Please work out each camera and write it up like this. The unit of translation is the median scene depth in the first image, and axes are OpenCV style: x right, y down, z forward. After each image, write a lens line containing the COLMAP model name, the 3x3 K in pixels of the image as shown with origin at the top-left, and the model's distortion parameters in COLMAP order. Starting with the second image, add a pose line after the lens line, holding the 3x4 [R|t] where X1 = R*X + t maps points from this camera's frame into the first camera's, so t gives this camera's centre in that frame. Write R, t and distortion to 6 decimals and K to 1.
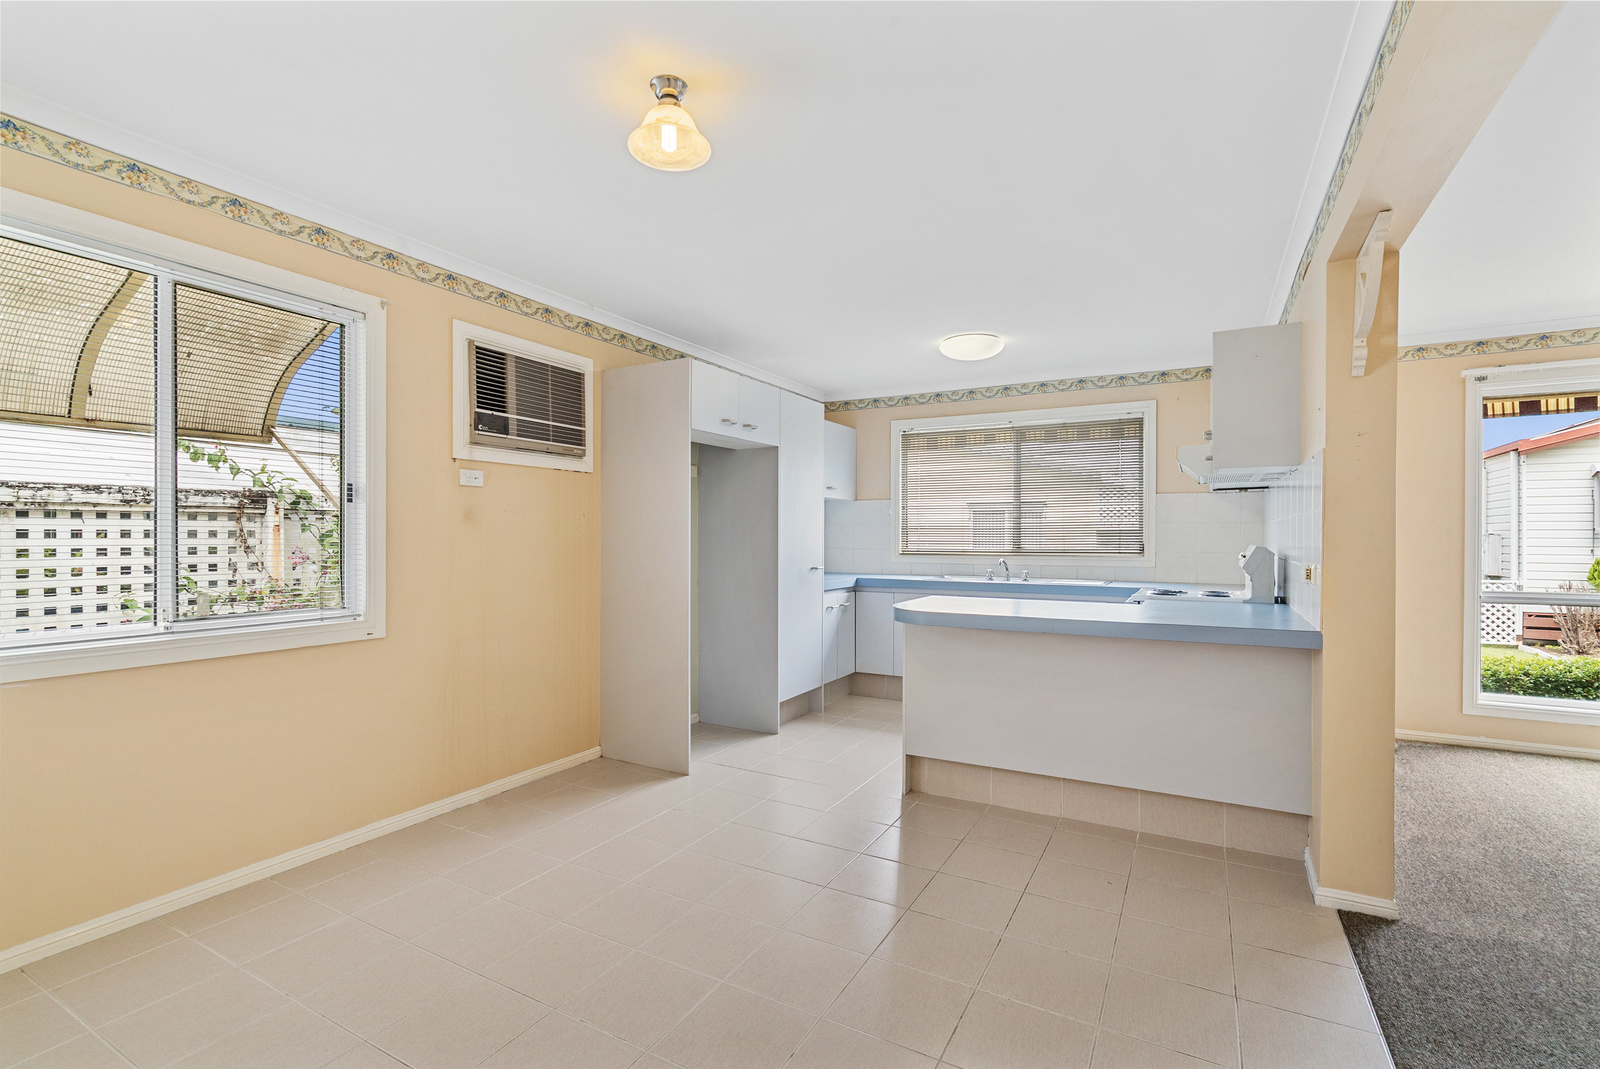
lens RADIAL K [[722.9, 0, 800.0], [0, 722.9, 534.5], [0, 0, 1]] dist [-0.000432, -0.000036]
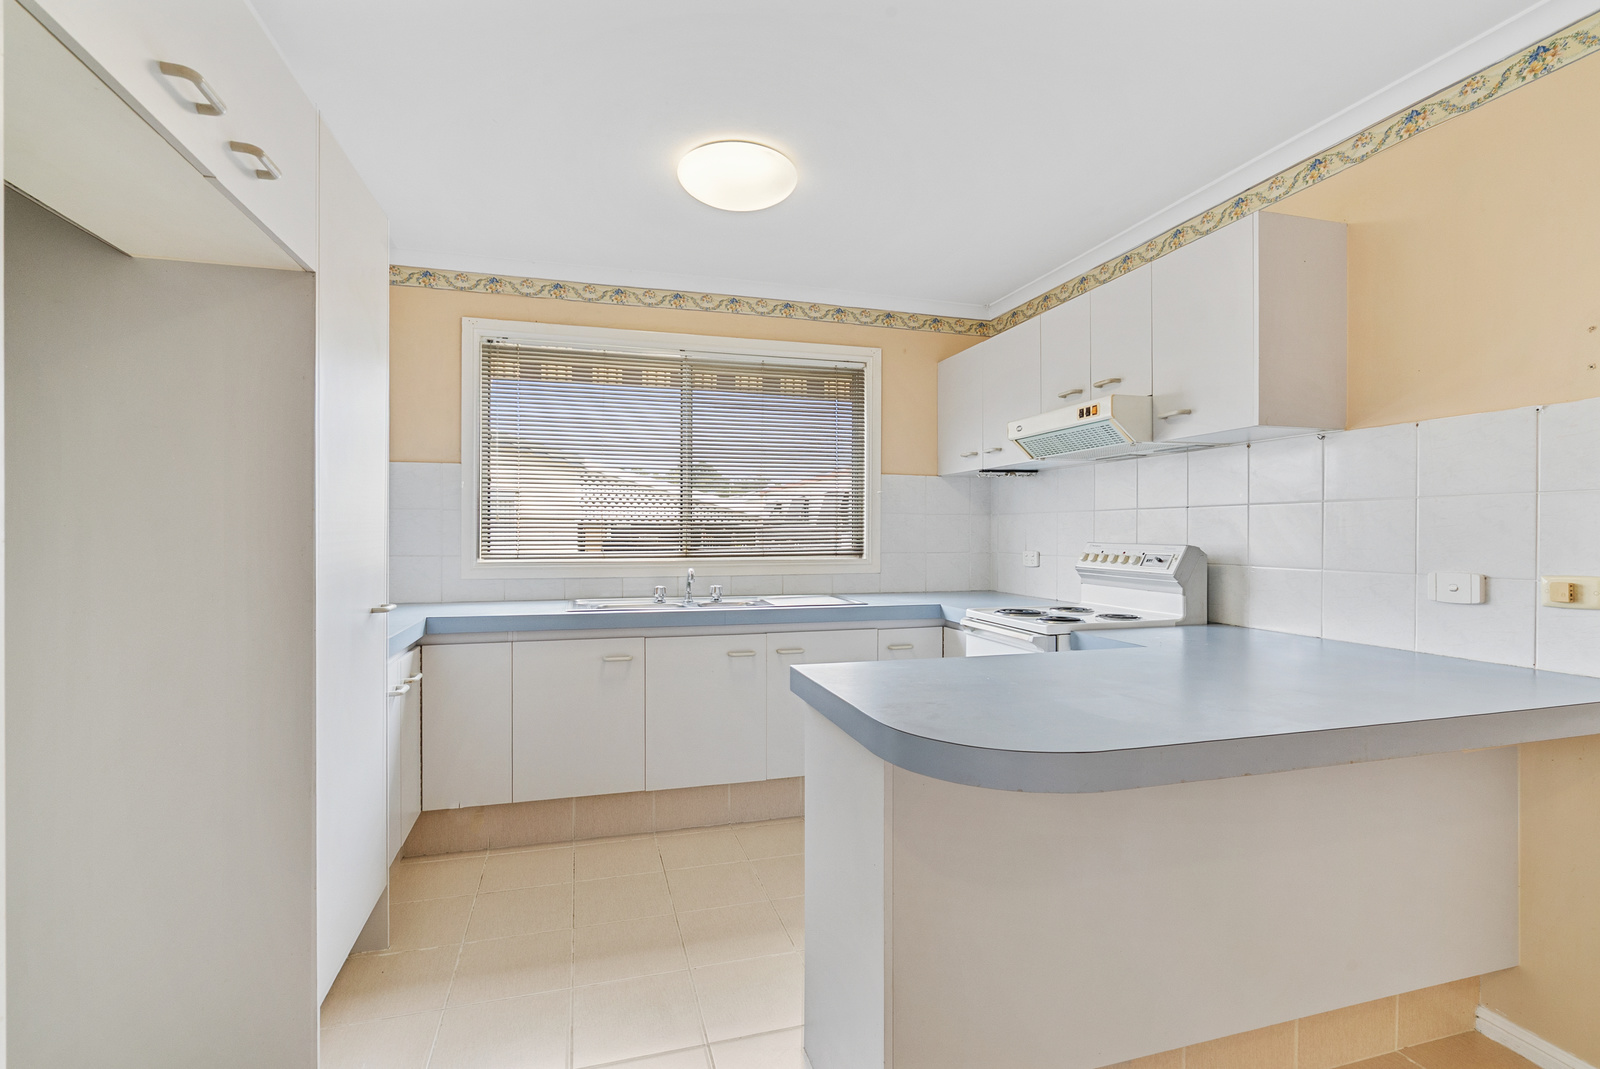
lens RADIAL K [[738.4, 0, 800.0], [0, 738.4, 534.5], [0, 0, 1]] dist [-0.001151, -0.000146]
pose [[0.700954, -0.001748, 0.713204, -0.102330], [-0.001456, 0.999991, 0.003881, 0.002308], [-0.713205, -0.003759, 0.700945, 0.501205]]
